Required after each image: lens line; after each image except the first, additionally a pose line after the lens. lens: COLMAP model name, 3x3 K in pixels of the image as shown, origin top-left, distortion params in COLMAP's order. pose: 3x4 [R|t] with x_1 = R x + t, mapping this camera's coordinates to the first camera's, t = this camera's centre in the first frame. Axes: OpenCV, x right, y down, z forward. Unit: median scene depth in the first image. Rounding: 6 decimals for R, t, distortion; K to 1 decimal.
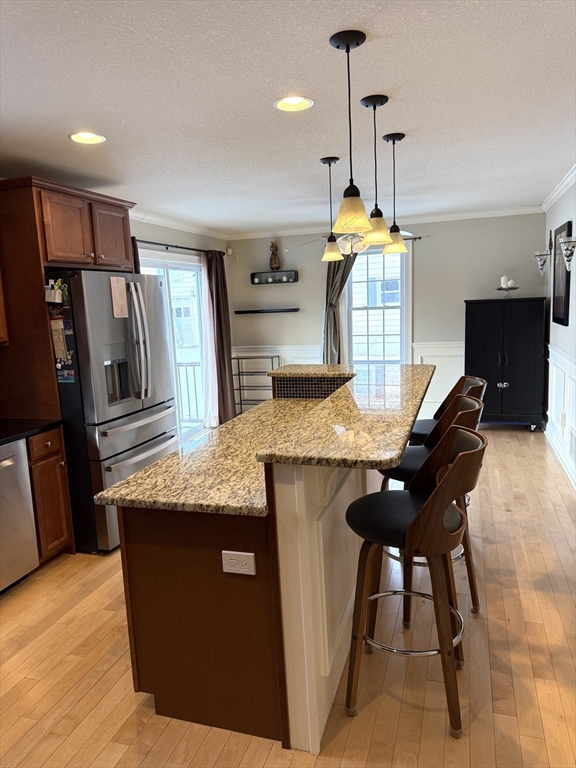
lens RADIAL K [[541.1, 0, 287.2], [0, 541.1, 384.3], [0, 0, 1]] dist [-0.002284, -0.004574]
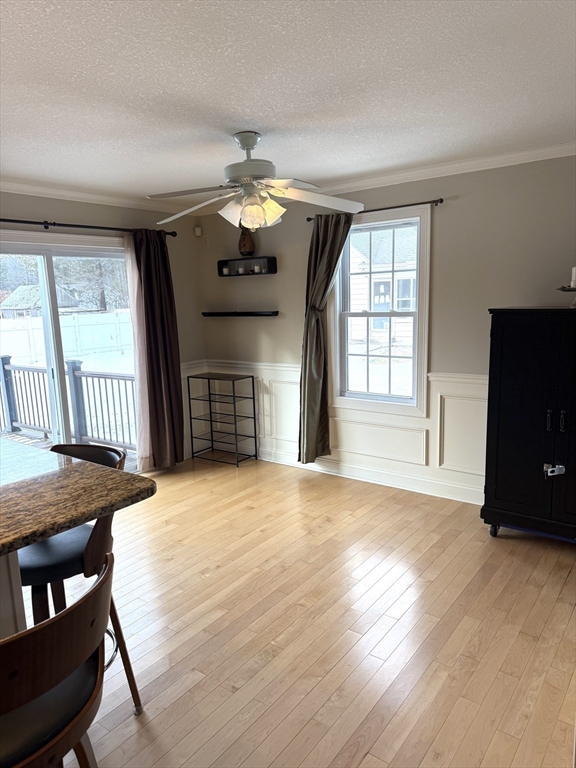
lens RADIAL K [[541.1, 0, 289.4], [0, 541.1, 386.4], [0, 0, 1]] dist [-0.002284, -0.004574]
pose [[0.945812, 0.068661, -0.317374, 0.271565], [-0.059595, 0.997492, 0.038197, -0.073287], [0.319201, -0.017213, 0.947531, 0.352195]]
